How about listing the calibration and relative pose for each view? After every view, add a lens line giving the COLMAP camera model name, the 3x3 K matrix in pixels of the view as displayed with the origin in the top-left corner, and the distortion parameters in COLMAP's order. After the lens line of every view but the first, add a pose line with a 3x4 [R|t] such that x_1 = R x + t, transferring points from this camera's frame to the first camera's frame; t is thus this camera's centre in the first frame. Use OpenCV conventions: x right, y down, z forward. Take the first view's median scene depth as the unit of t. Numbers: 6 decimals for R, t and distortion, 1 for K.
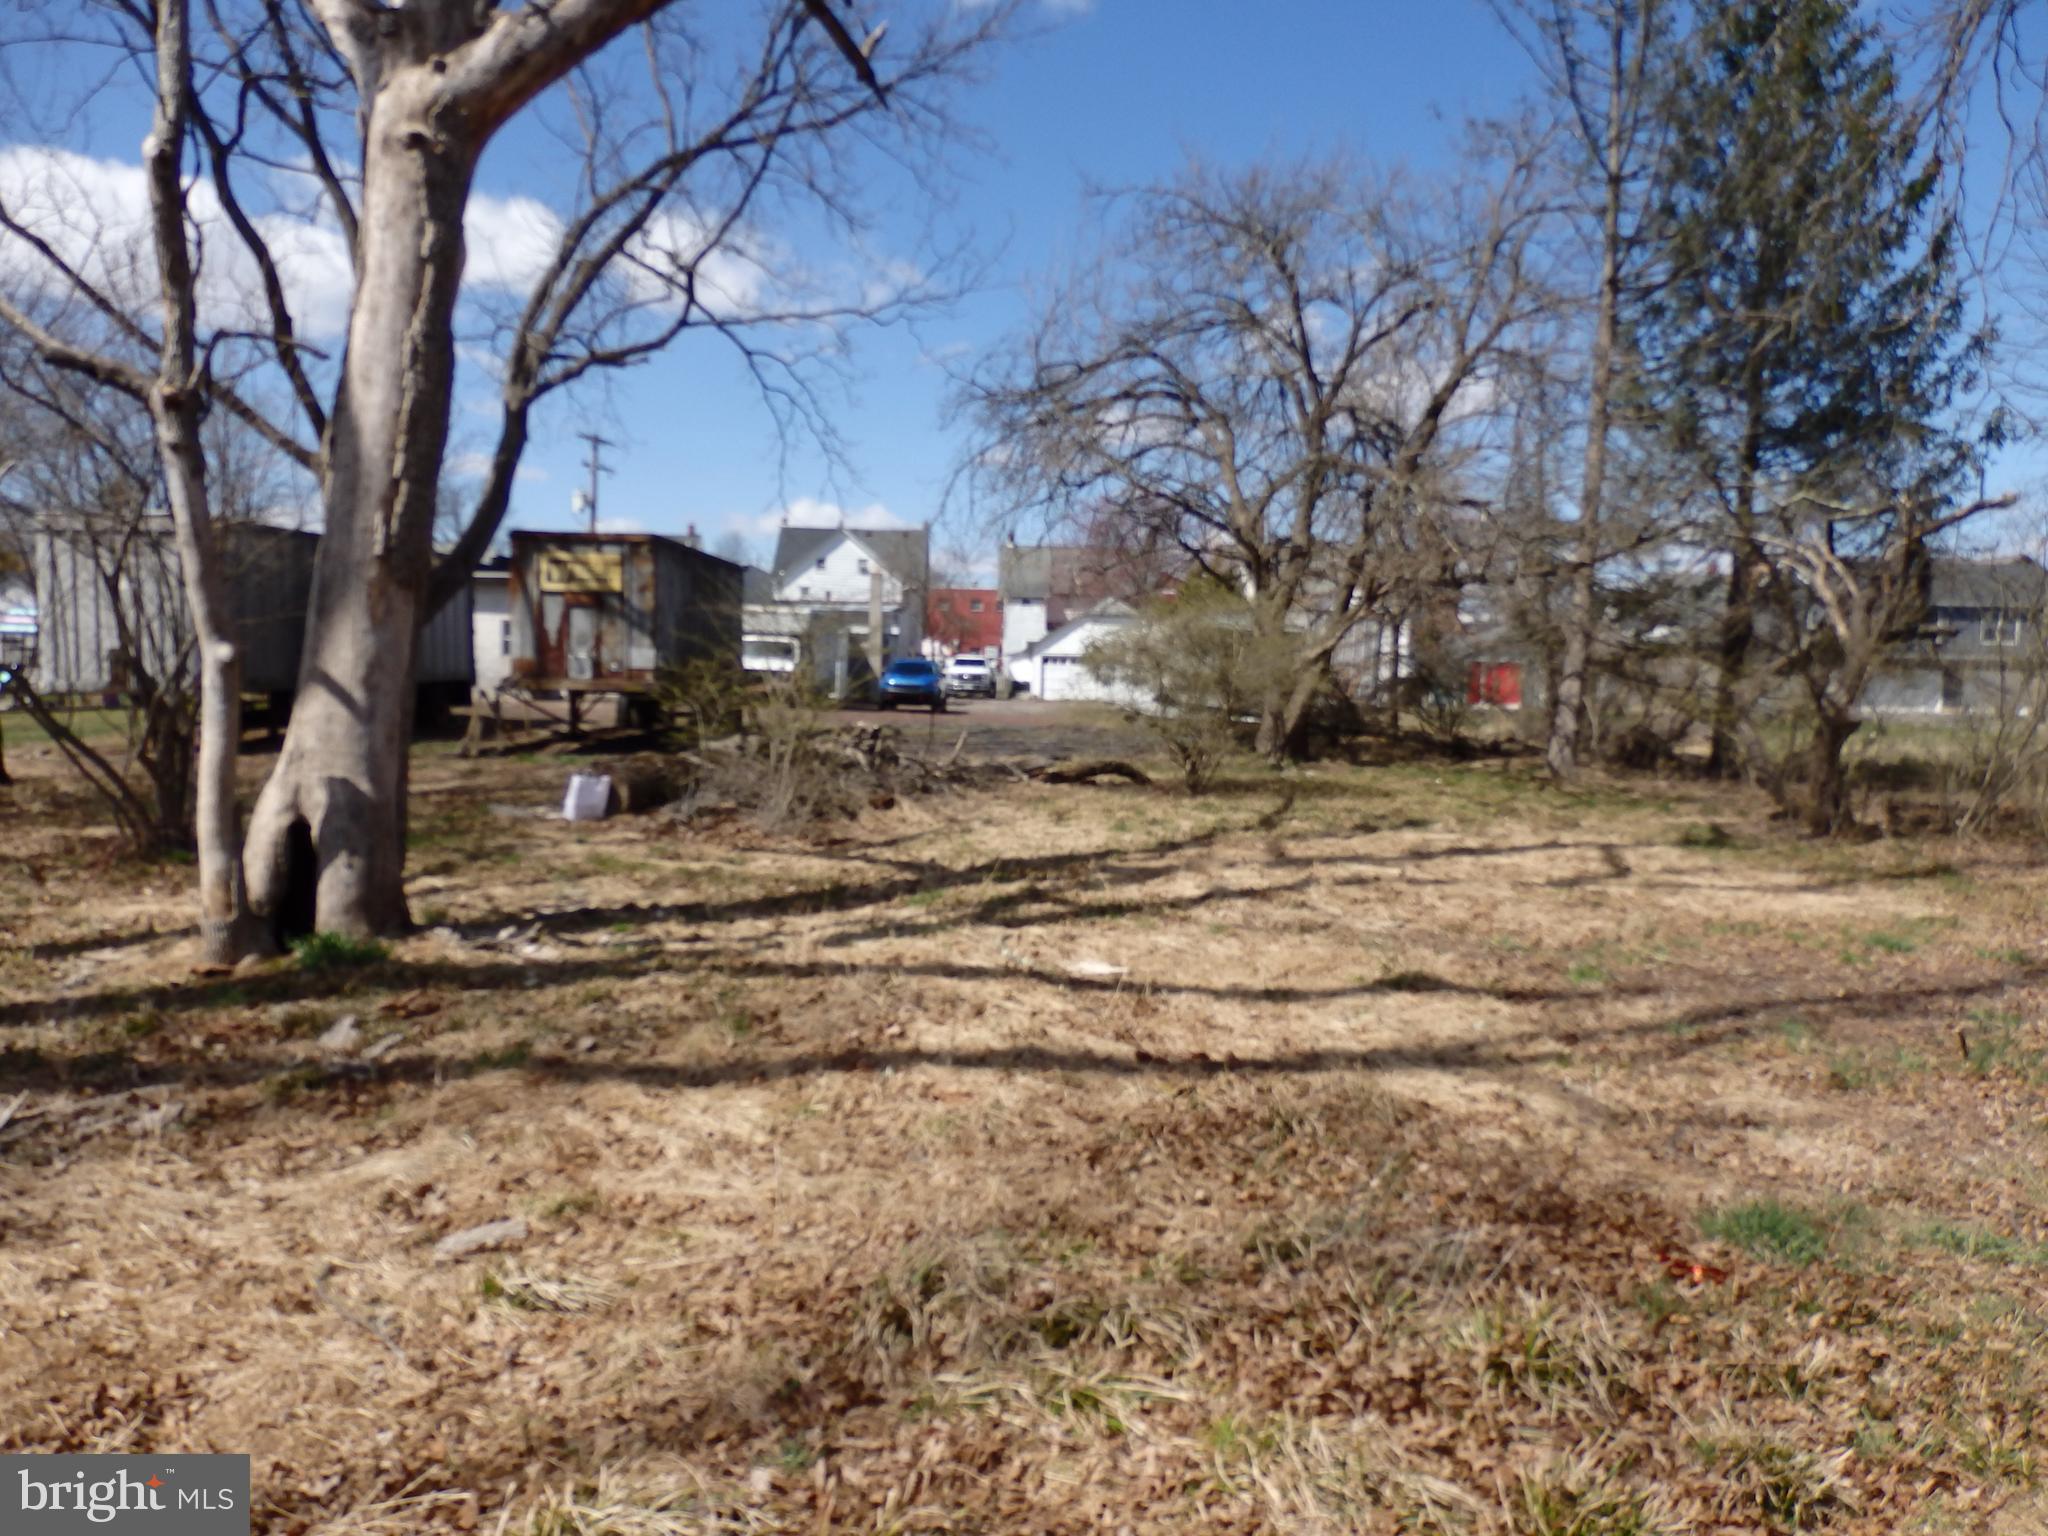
lens RADIAL K [[1510.1, 0, 1030.1], [0, 1510.1, 763.4], [0, 0, 1]] dist [0.005624, 0.004236]
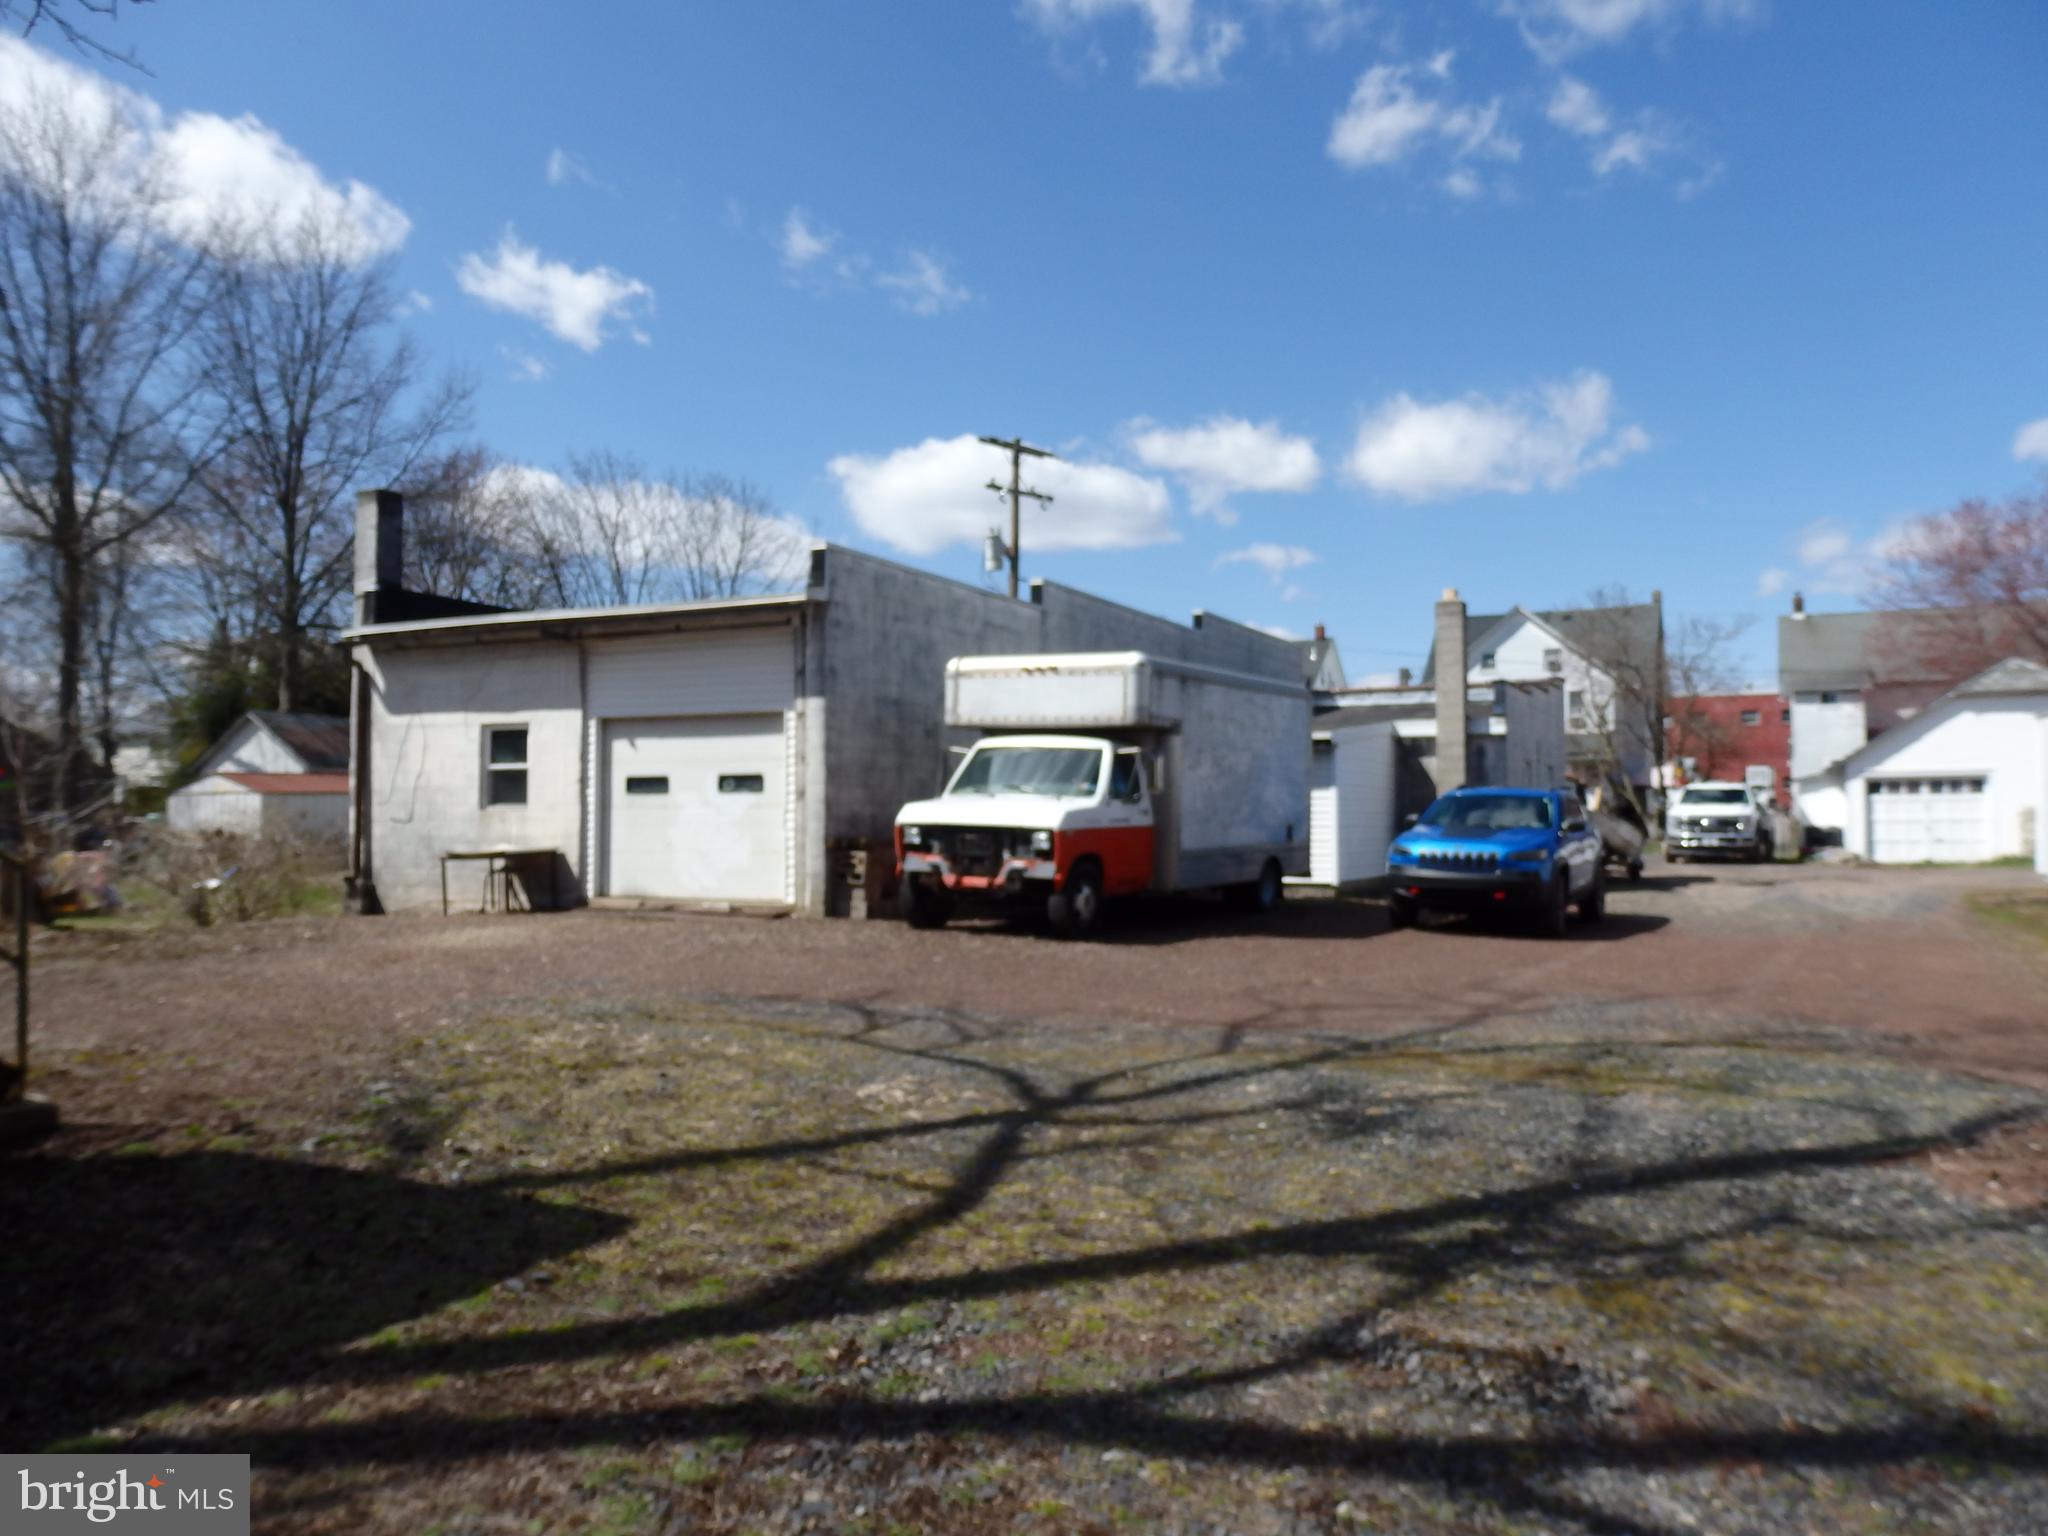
lens RADIAL K [[1510.1, 0, 1036.6], [0, 1510.1, 772.0], [0, 0, 1]] dist [0.005624, 0.004236]
pose [[0.883826, -0.037595, -0.466303, -0.005464], [-0.004833, 0.995979, -0.089459, -0.076468], [0.467791, 0.081320, 0.880090, 1.224633]]
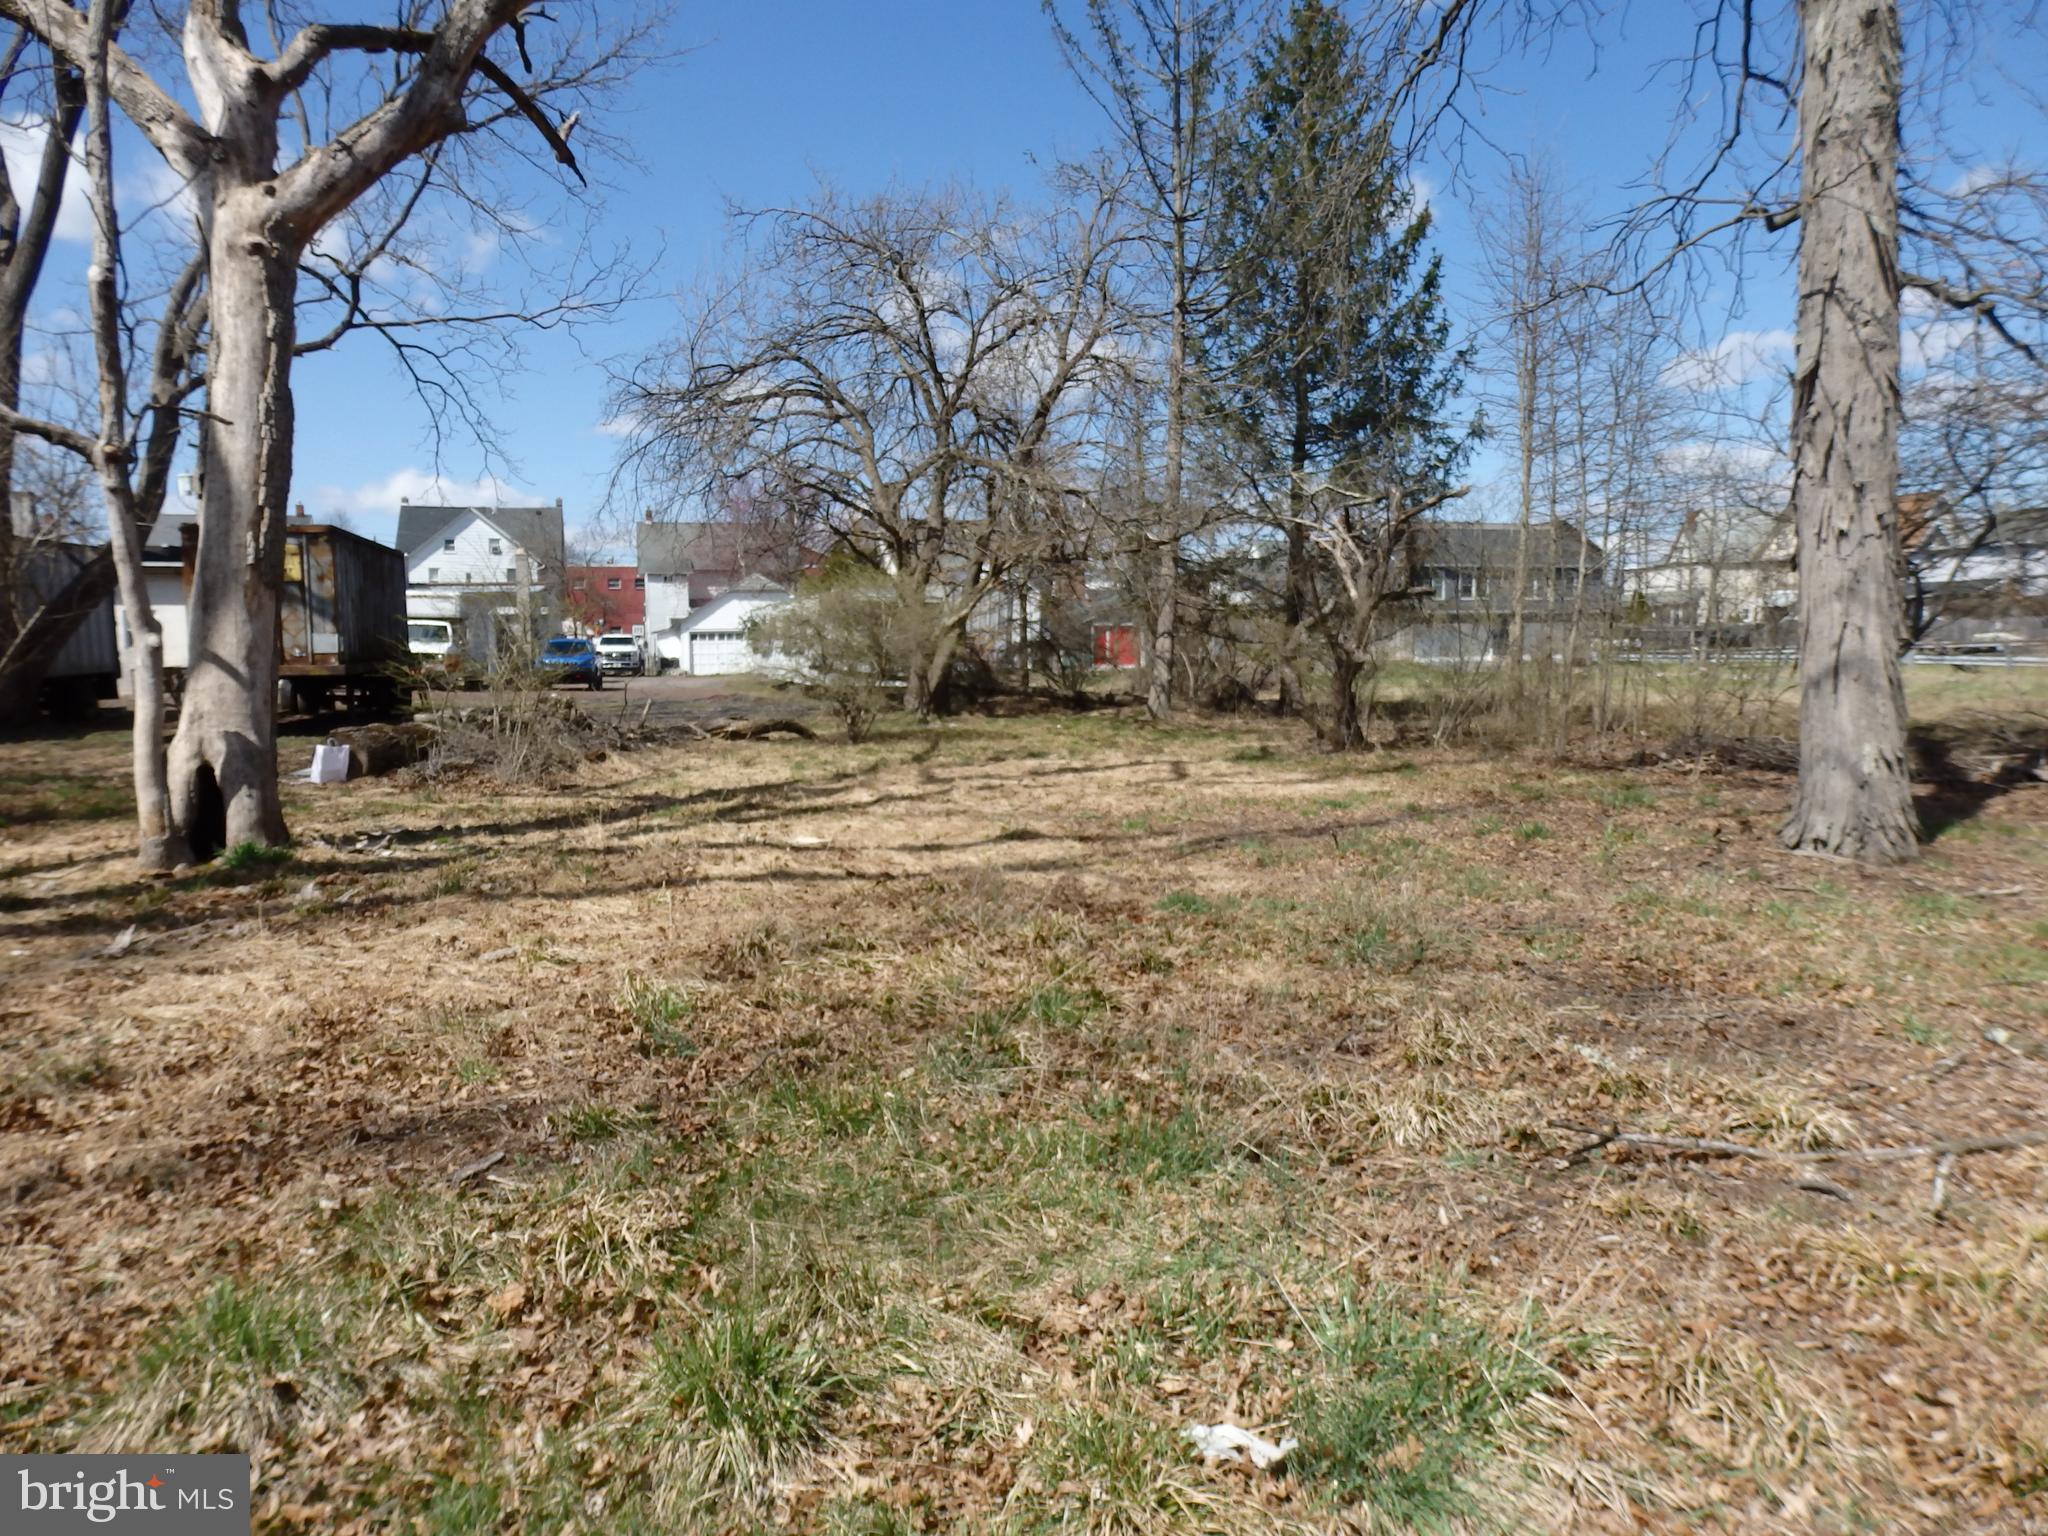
lens RADIAL K [[1510.1, 0, 1034.1], [0, 1510.1, 756.6], [0, 0, 1]] dist [0.005624, 0.004236]
pose [[0.971342, -0.048296, 0.232729, -0.023872], [0.045118, 0.998802, 0.018966, 0.011282], [-0.233366, -0.007922, 0.972357, -0.138454]]
